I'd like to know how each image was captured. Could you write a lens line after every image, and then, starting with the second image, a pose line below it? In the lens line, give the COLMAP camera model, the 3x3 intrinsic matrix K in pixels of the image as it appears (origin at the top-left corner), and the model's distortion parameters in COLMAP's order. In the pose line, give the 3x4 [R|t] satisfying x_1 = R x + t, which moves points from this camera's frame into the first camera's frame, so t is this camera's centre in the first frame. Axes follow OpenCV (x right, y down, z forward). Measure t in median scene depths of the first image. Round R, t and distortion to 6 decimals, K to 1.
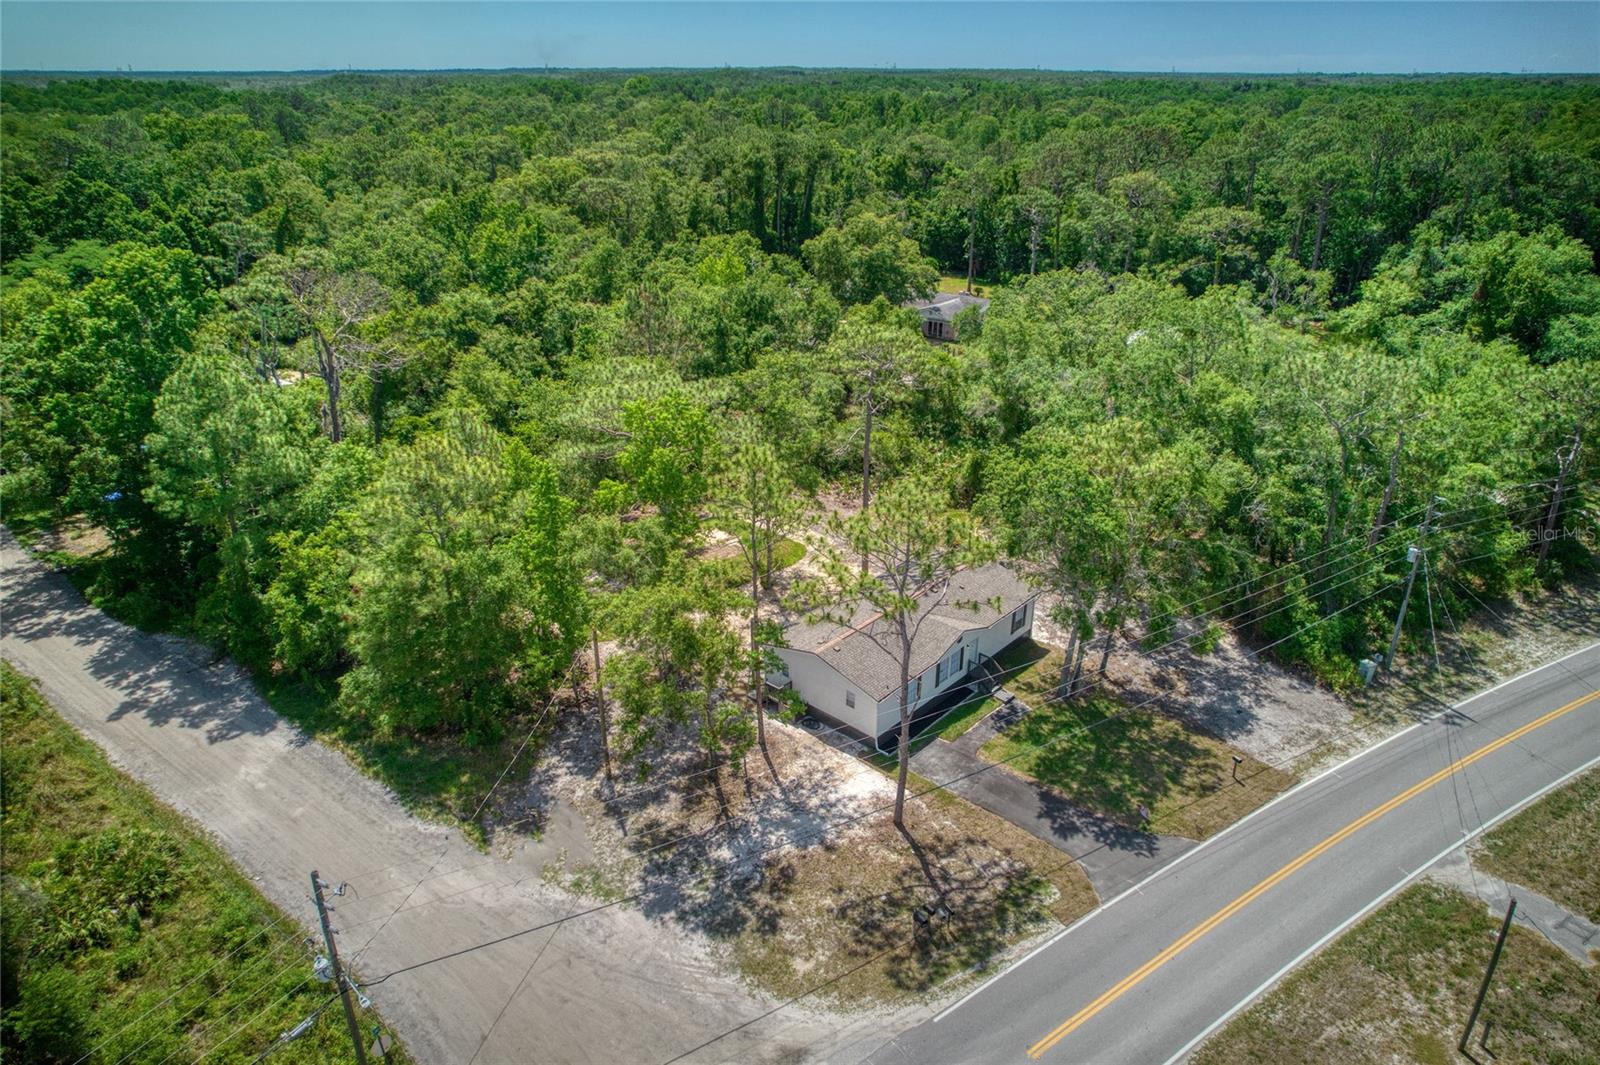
lens RADIAL K [[1024.8, 0, 800.0], [0, 1024.8, 532.5], [0, 0, 1]] dist [-0.075574, 0.071767]
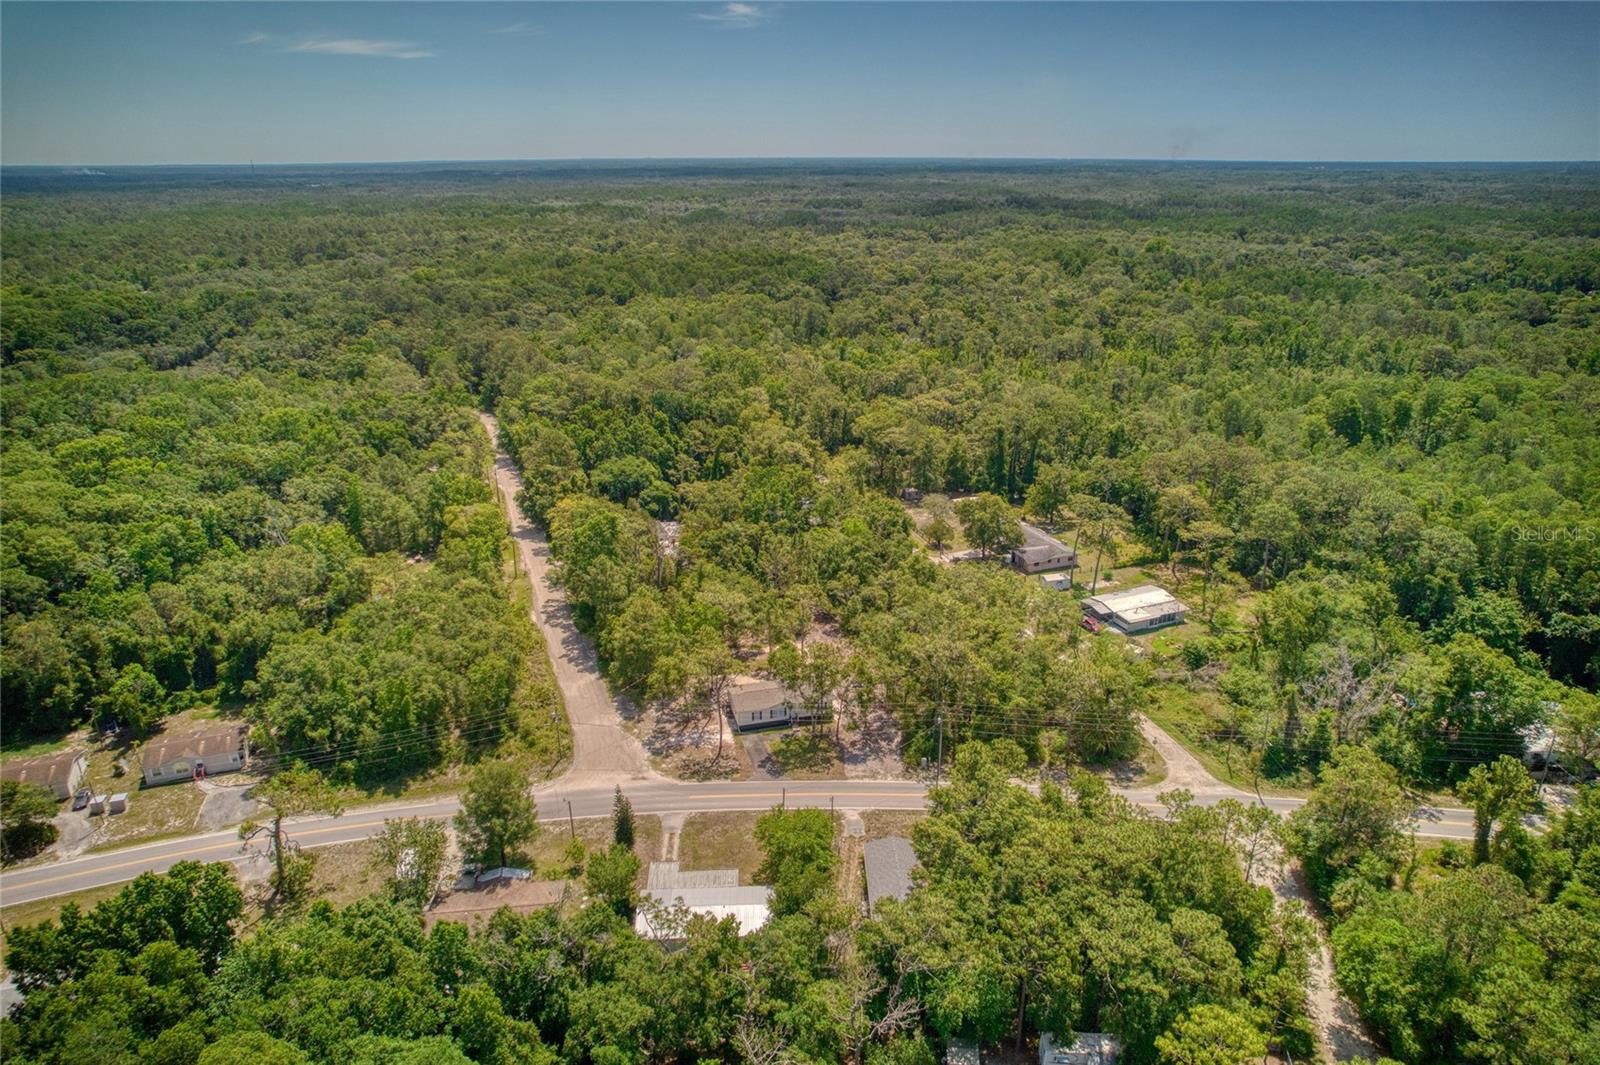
lens RADIAL K [[1024.8, 0, 800.0], [0, 1024.8, 532.5], [0, 0, 1]] dist [-0.075574, 0.071767]
pose [[0.843234, 0.186569, -0.504131, 1.671306], [-0.222349, 0.974904, -0.011118, -0.371275], [0.489405, 0.121468, 0.863556, -1.628533]]
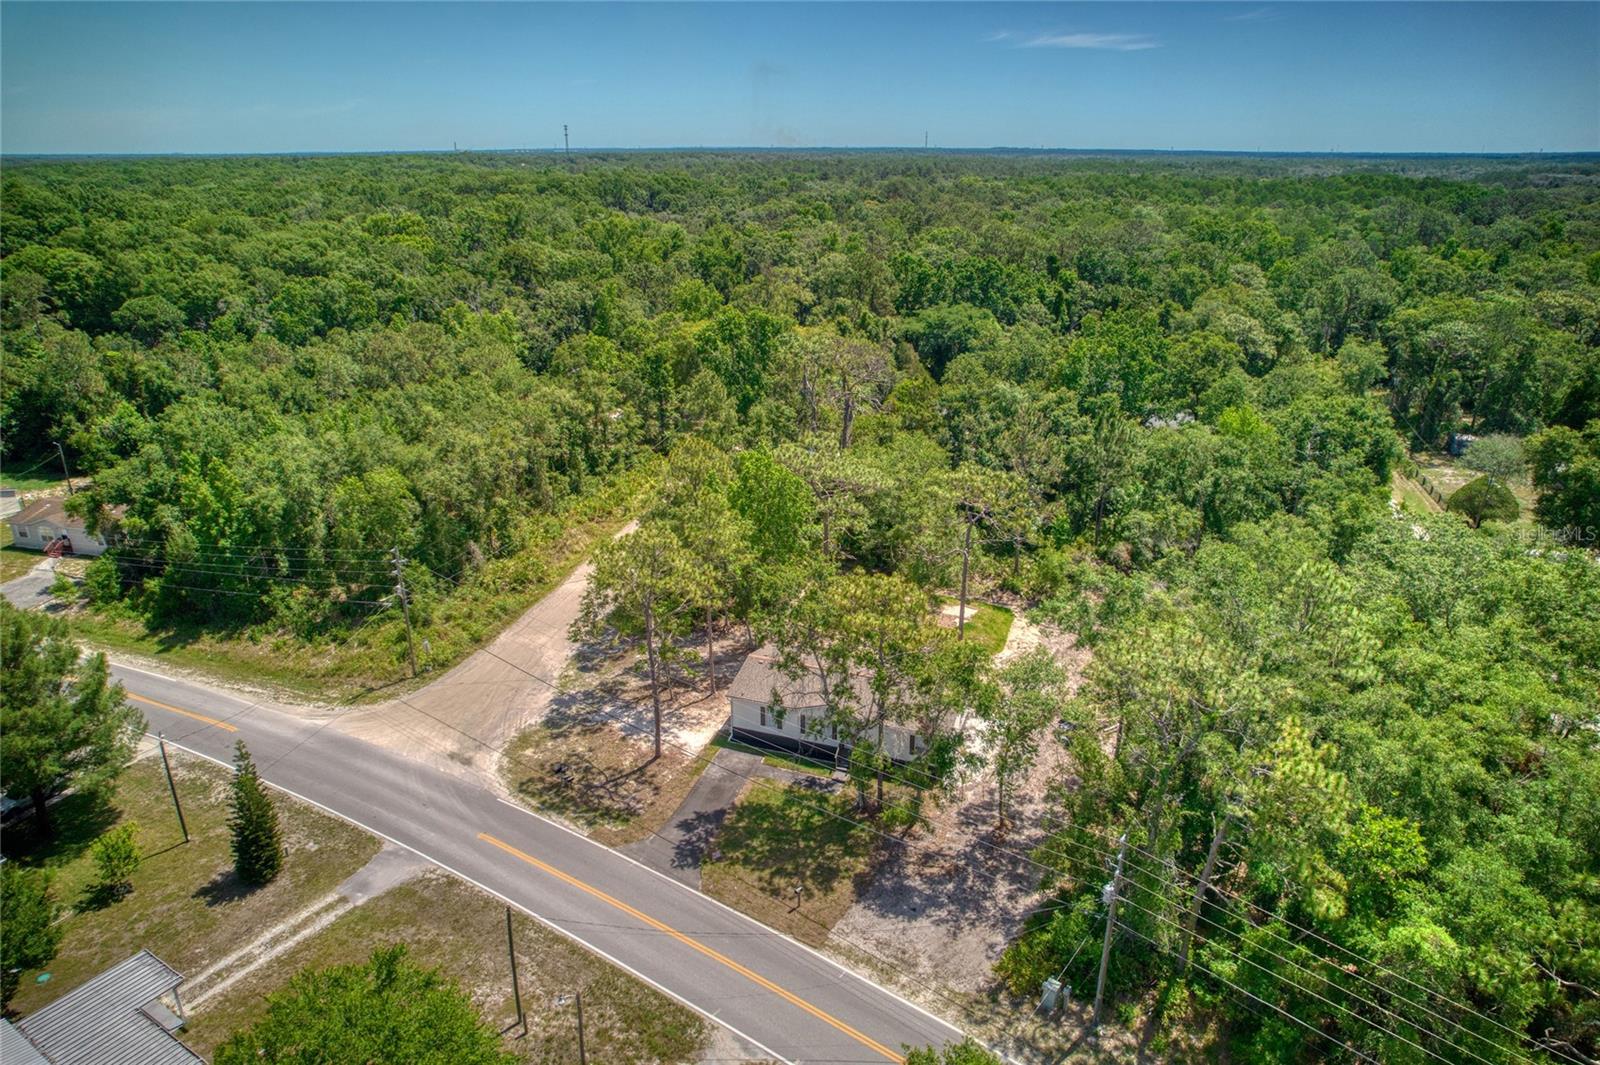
lens RADIAL K [[1024.8, 0, 800.0], [0, 1024.8, 532.5], [0, 0, 1]] dist [-0.075574, 0.071767]
pose [[0.380461, 0.329422, -0.864136, 1.215372], [-0.386116, 0.905650, 0.175249, -0.310861], [0.840336, 0.266981, 0.471760, 0.360998]]
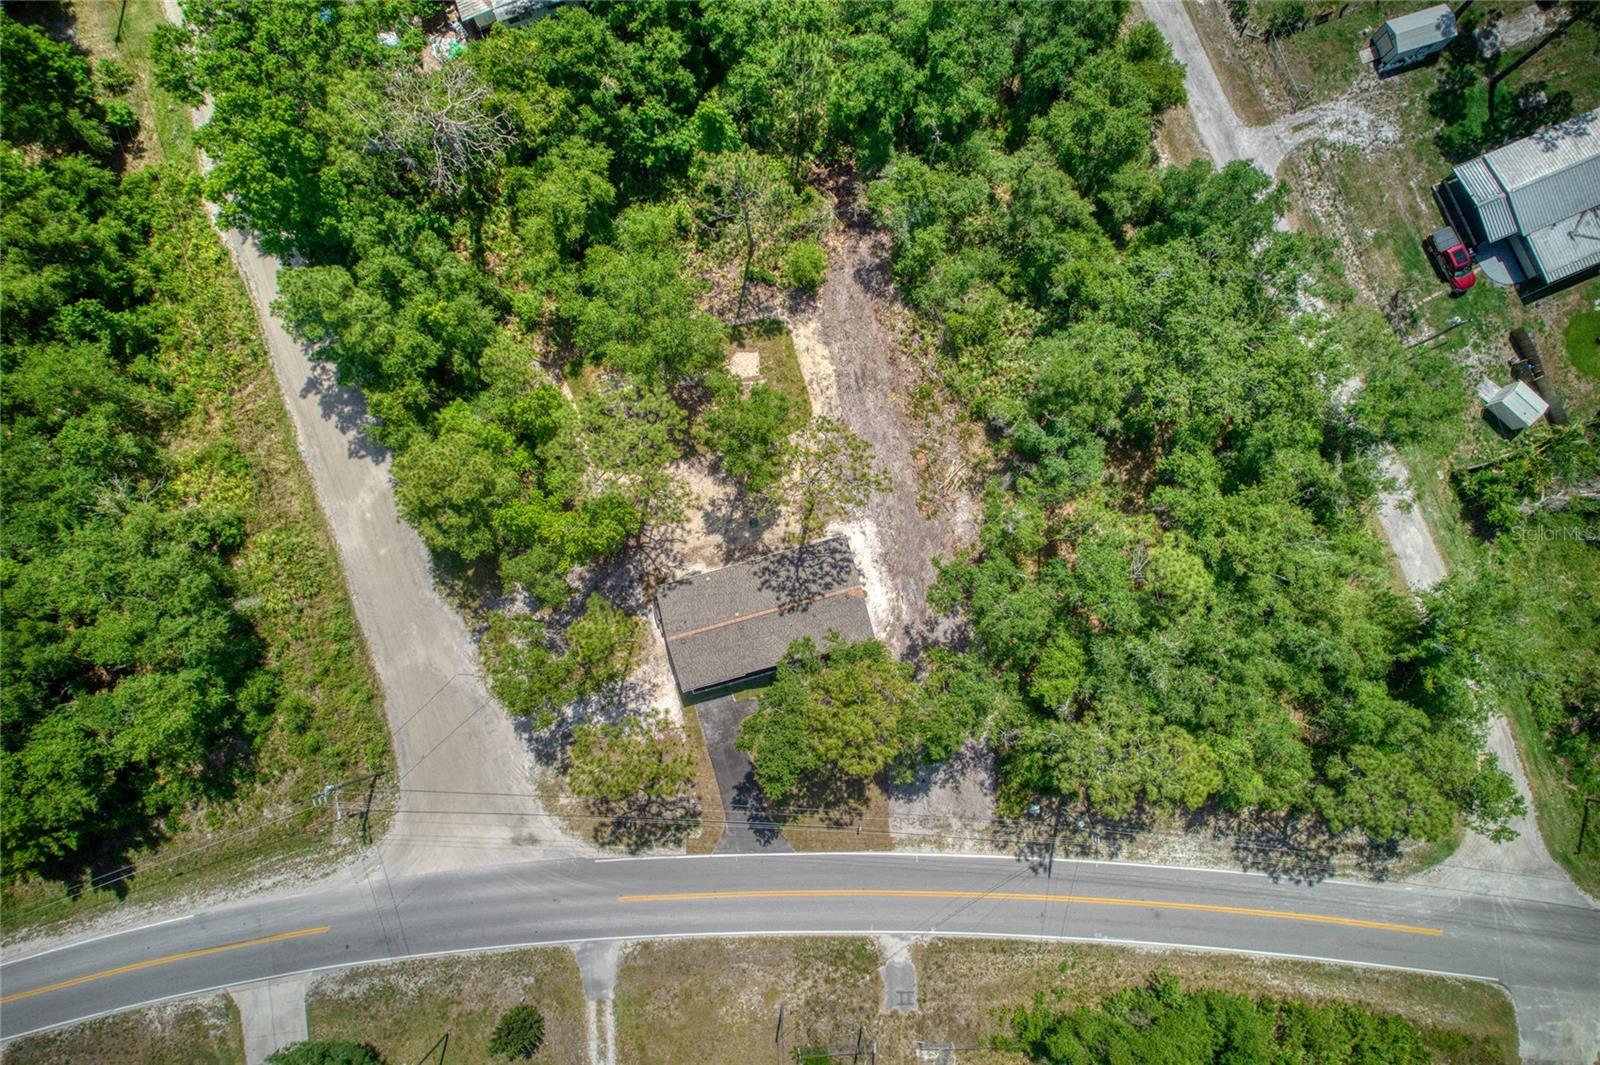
lens RADIAL K [[1024.8, 0, 800.0], [0, 1024.8, 532.5], [0, 0, 1]] dist [-0.075574, 0.071767]
pose [[0.846823, 0.528703, -0.057990, 0.187225], [-0.205791, 0.426235, 0.880894, -1.345307], [0.490449, -0.734028, 0.469748, 0.515038]]
